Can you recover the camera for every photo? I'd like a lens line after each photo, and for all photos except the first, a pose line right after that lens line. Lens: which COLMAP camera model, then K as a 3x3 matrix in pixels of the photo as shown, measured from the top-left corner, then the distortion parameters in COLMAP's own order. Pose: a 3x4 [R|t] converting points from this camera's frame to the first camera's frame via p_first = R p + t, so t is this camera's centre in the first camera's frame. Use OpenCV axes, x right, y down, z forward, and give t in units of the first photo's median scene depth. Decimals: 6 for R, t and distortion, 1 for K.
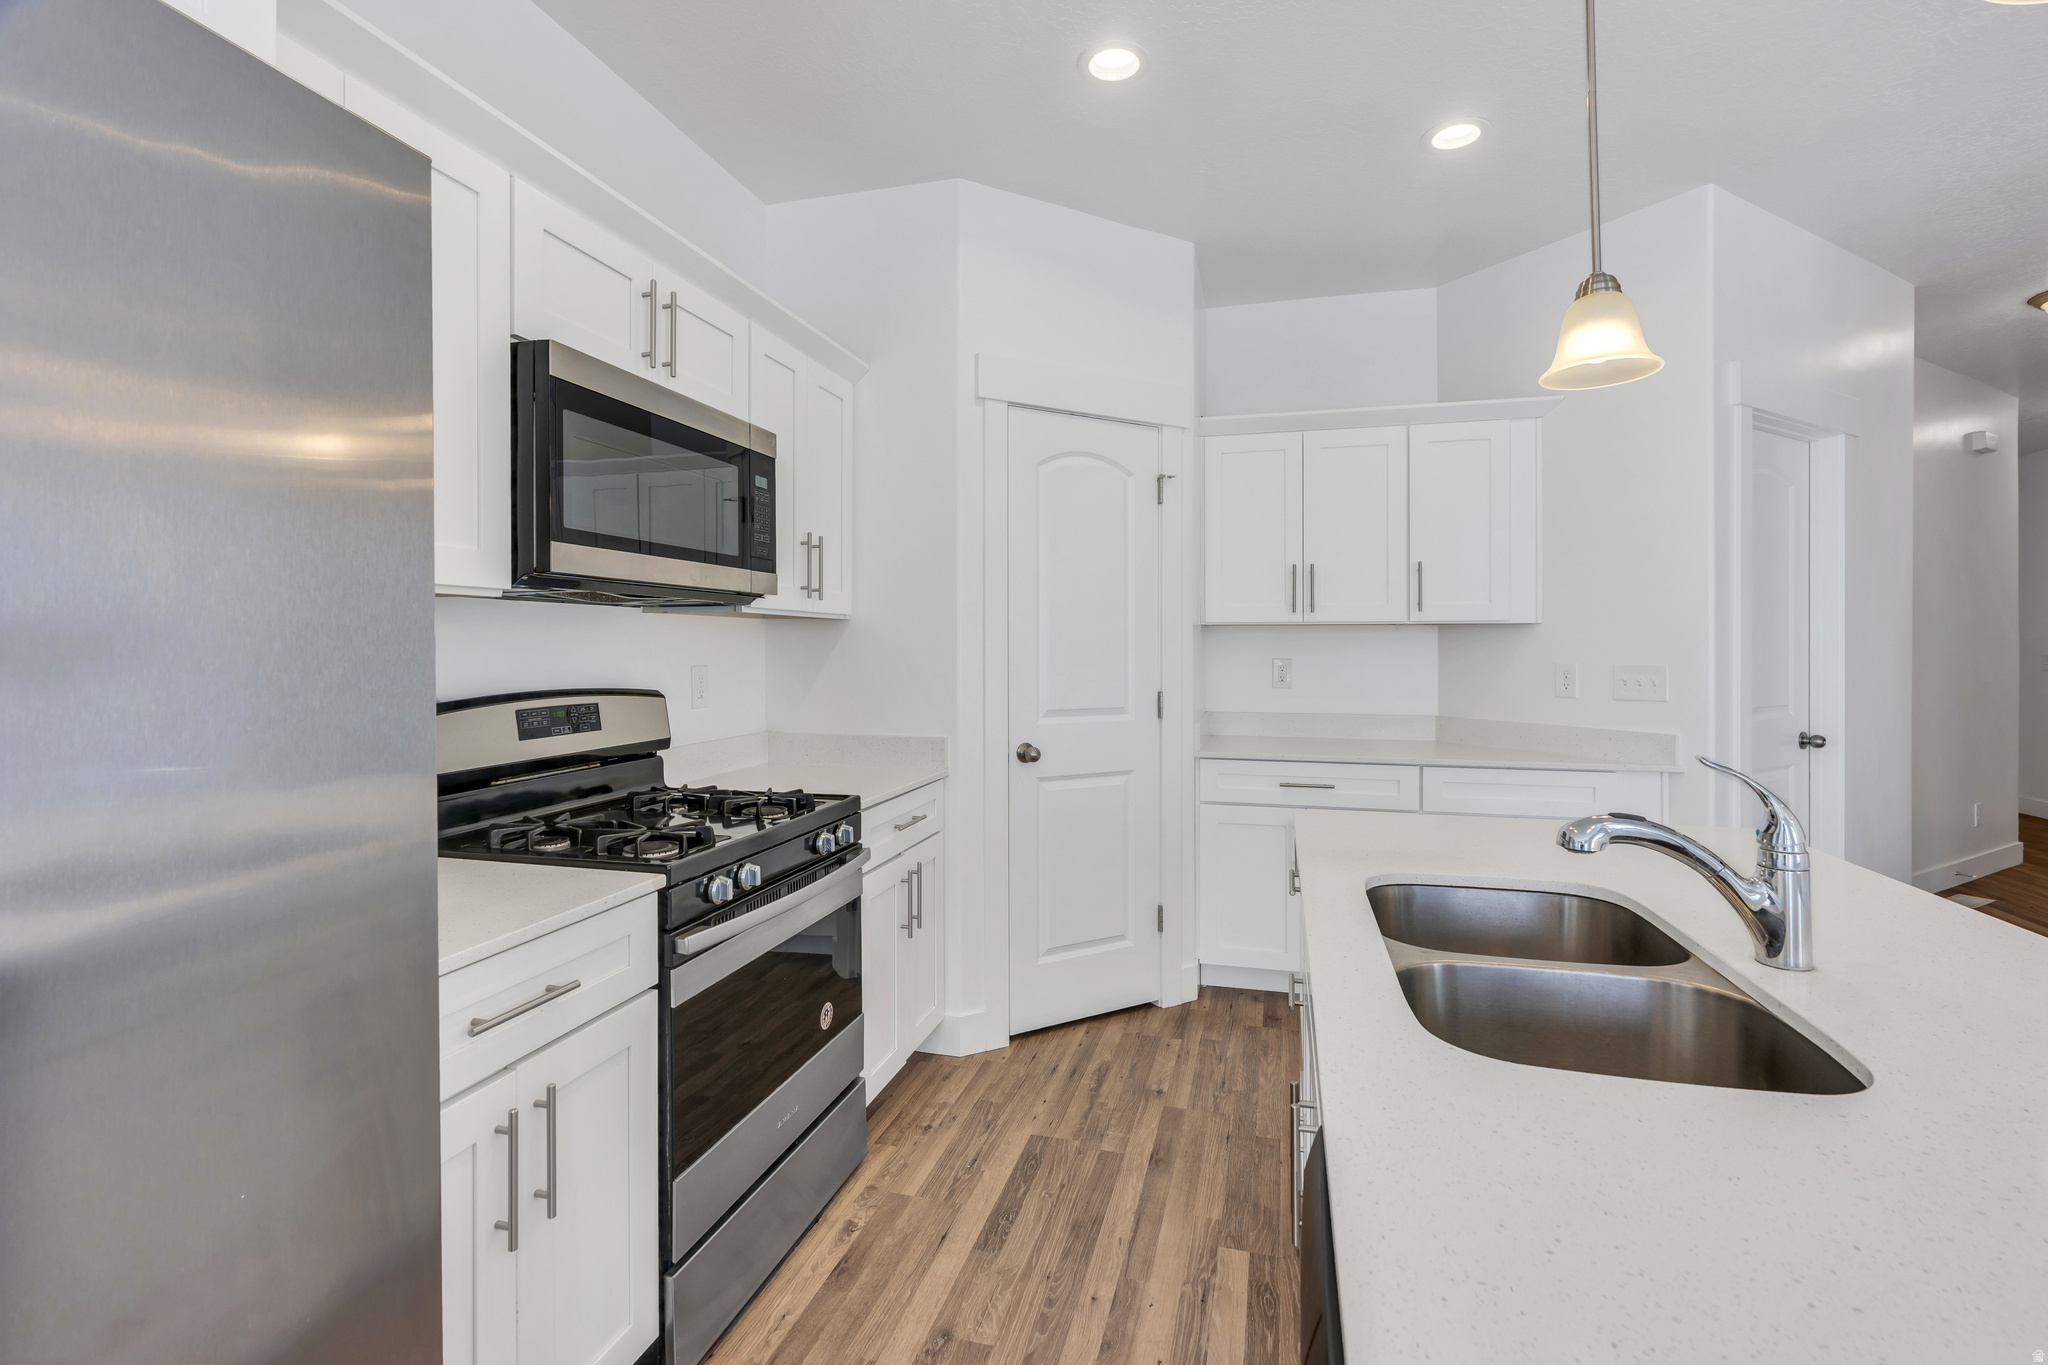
lens RADIAL K [[918.8, 0, 1028.6], [0, 918.8, 637.1], [0, 0, 1]] dist [-0.005056, 0.002368]
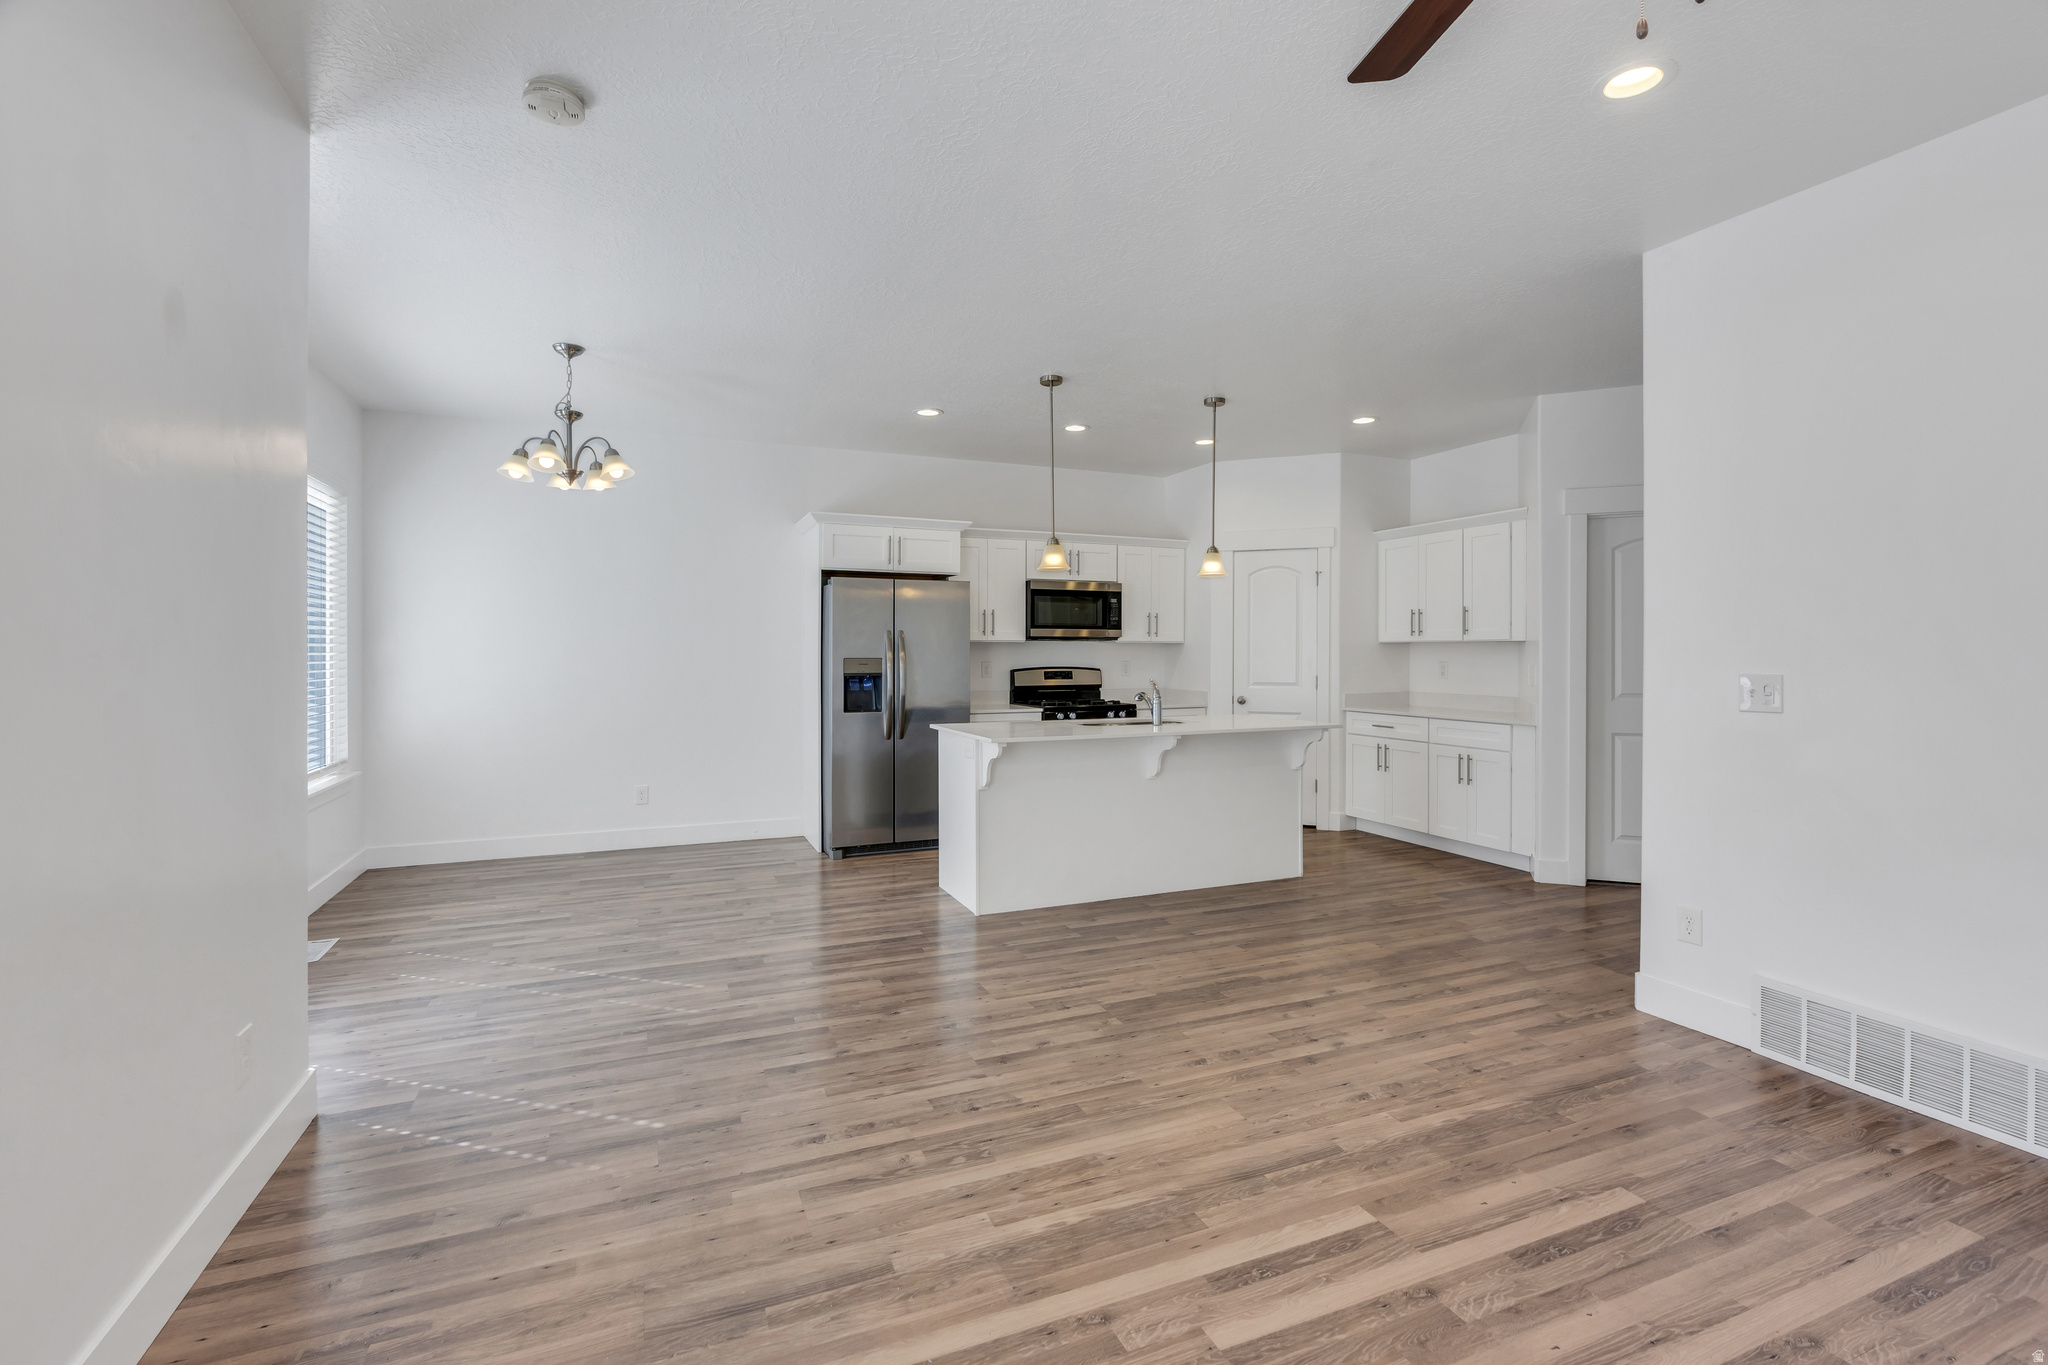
lens RADIAL K [[918.8, 0, 1031.7], [0, 918.8, 648.7], [0, 0, 1]] dist [-0.005056, 0.002368]
pose [[0.629741, -0.002641, -0.776801, 1.880726], [0.005398, 0.999985, 0.000977, -0.011917], [0.776787, -0.004809, 0.629745, -1.123904]]
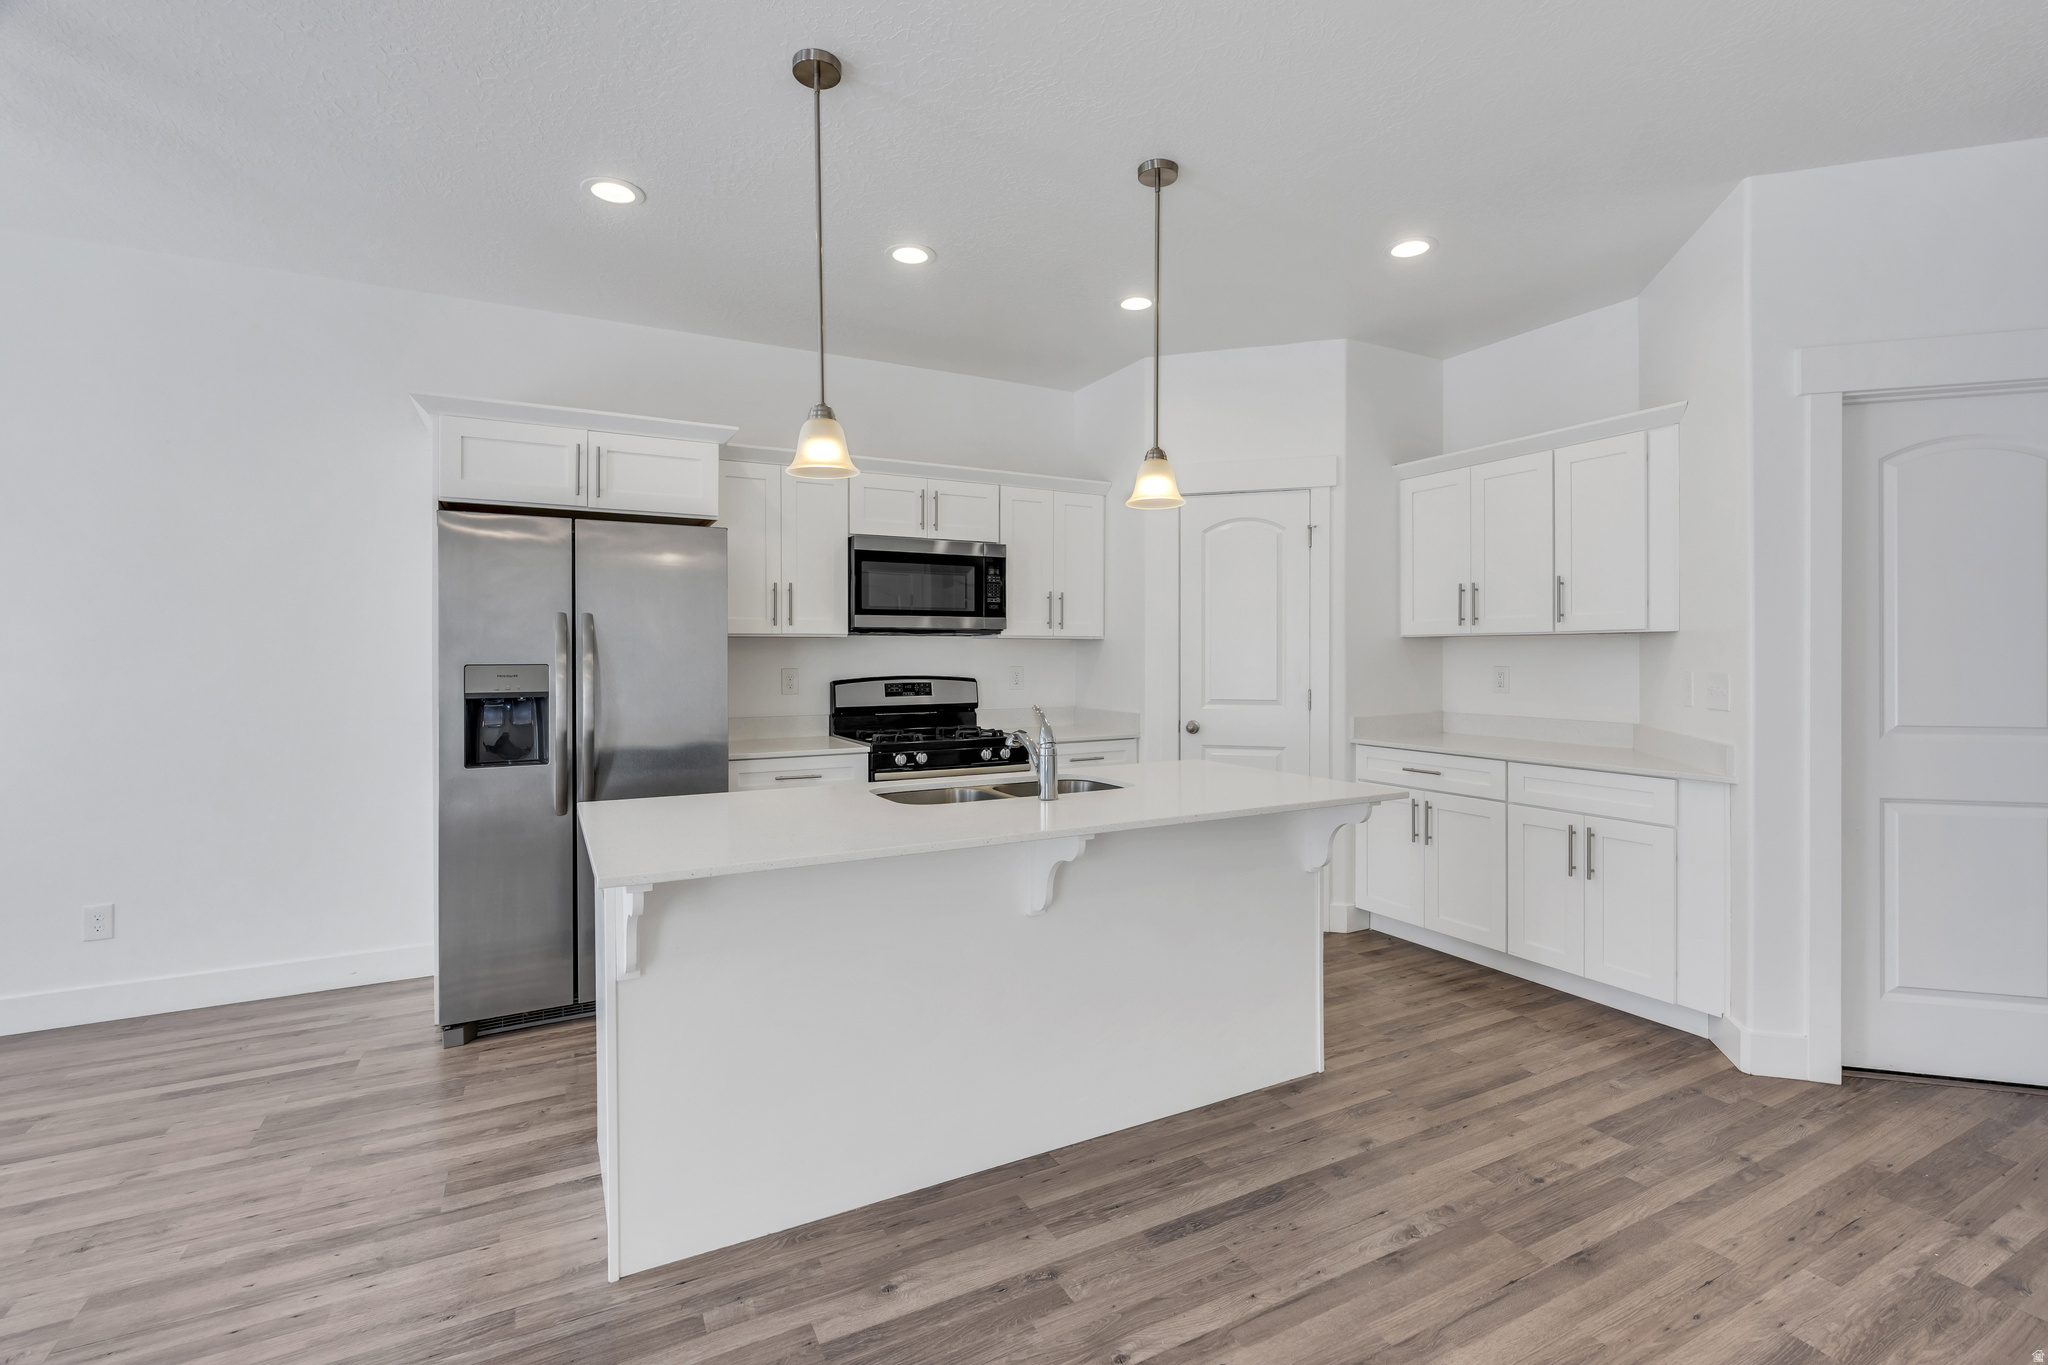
lens RADIAL K [[918.8, 0, 1029.2], [0, 918.8, 649.9], [0, 0, 1]] dist [-0.005056, 0.002368]
pose [[0.690393, -0.005701, -0.723412, 1.143161], [0.008092, 0.999967, -0.000158, -0.001739], [0.723390, -0.005744, 0.690416, -0.283410]]
